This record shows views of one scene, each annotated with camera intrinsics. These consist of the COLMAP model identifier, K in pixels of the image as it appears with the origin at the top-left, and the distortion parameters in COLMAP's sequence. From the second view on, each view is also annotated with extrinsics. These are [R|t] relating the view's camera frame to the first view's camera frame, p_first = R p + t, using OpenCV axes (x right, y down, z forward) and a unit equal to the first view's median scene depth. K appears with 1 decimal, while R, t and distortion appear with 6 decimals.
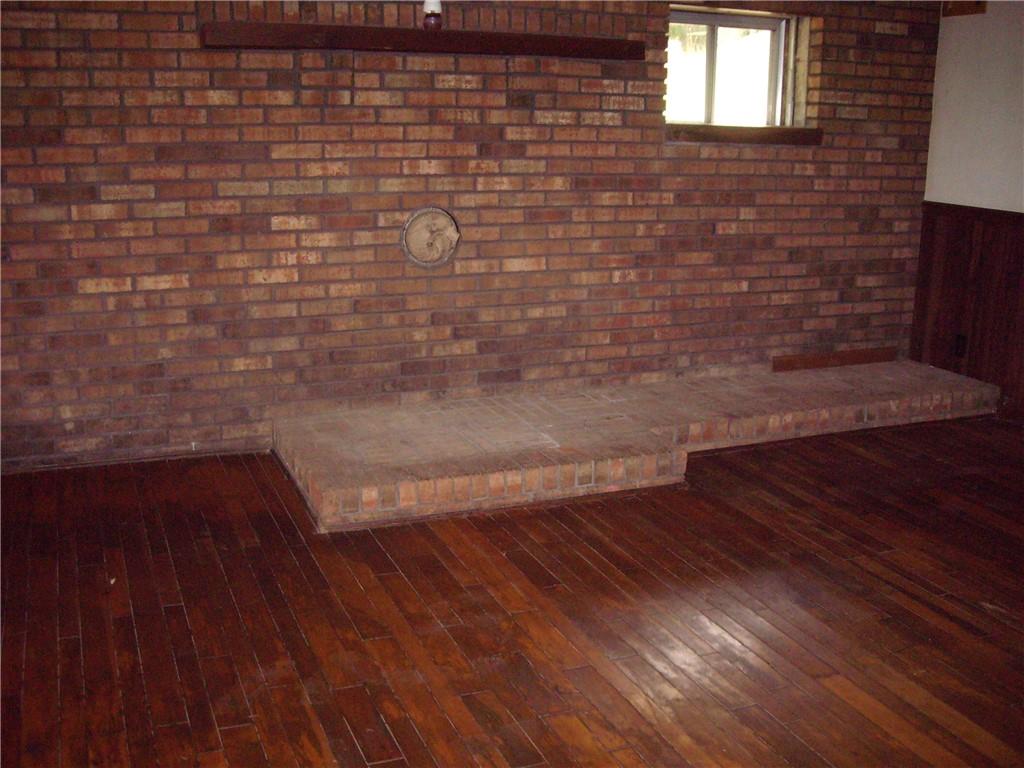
lens RADIAL K [[1081.3, 0, 507.4], [0, 1081.3, 388.3], [0, 0, 1]] dist [-0.281365, 0.348087]
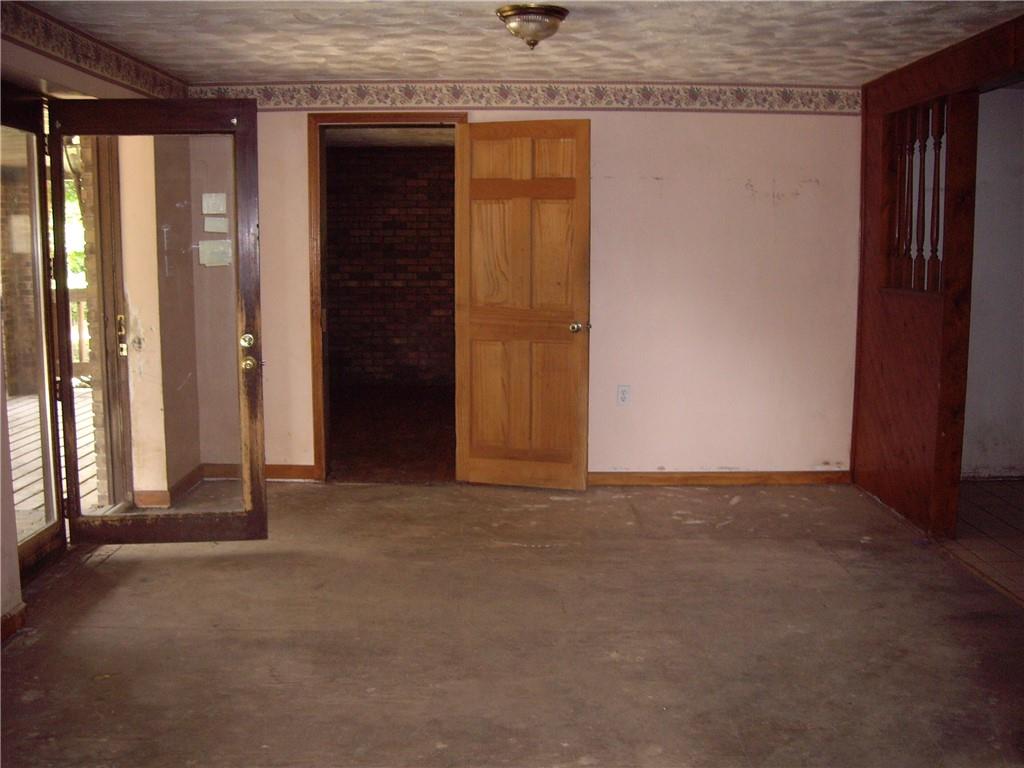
lens RADIAL K [[1081.3, 0, 507.4], [0, 1081.3, 388.3], [0, 0, 1]] dist [-0.281365, 0.348087]
pose [[0.927753, 0.036398, -0.371416, 0.729912], [-0.081294, 0.991044, -0.105942, 0.342386], [0.364233, 0.128482, 0.922403, -1.312830]]
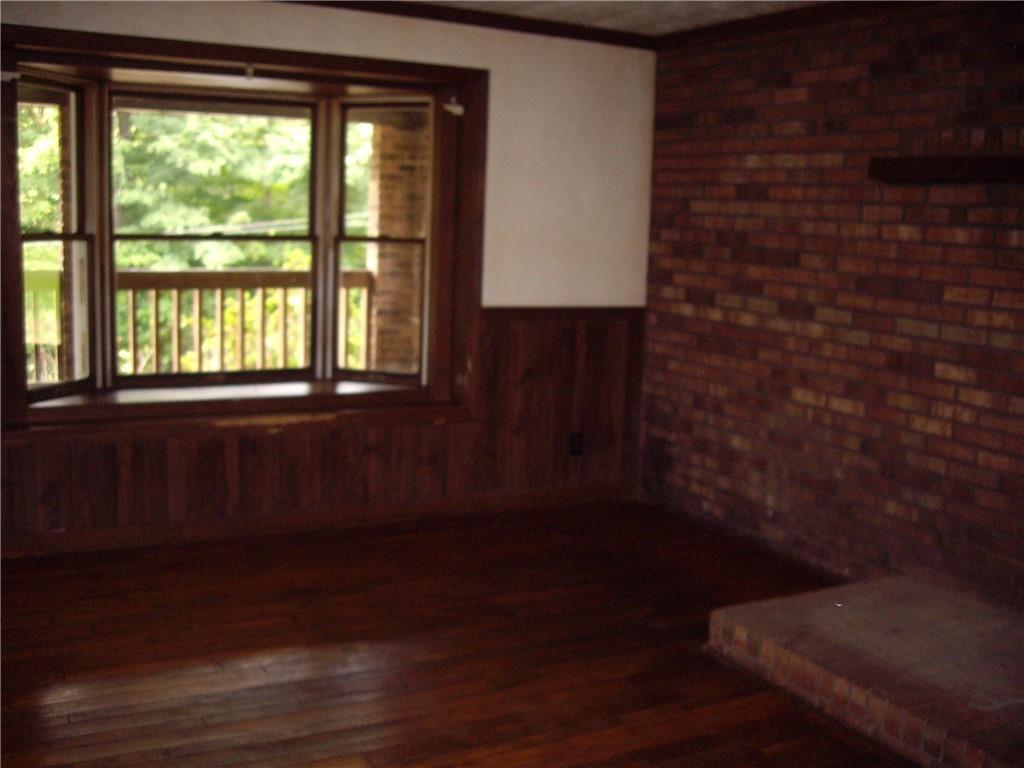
lens RADIAL K [[1081.3, 0, 507.4], [0, 1081.3, 388.3], [0, 0, 1]] dist [-0.281365, 0.348087]
pose [[0.104618, 0.142826, -0.984203, 0.655738], [-0.281971, 0.953283, 0.108366, -0.135841], [0.953702, 0.266179, 0.140004, 0.530726]]
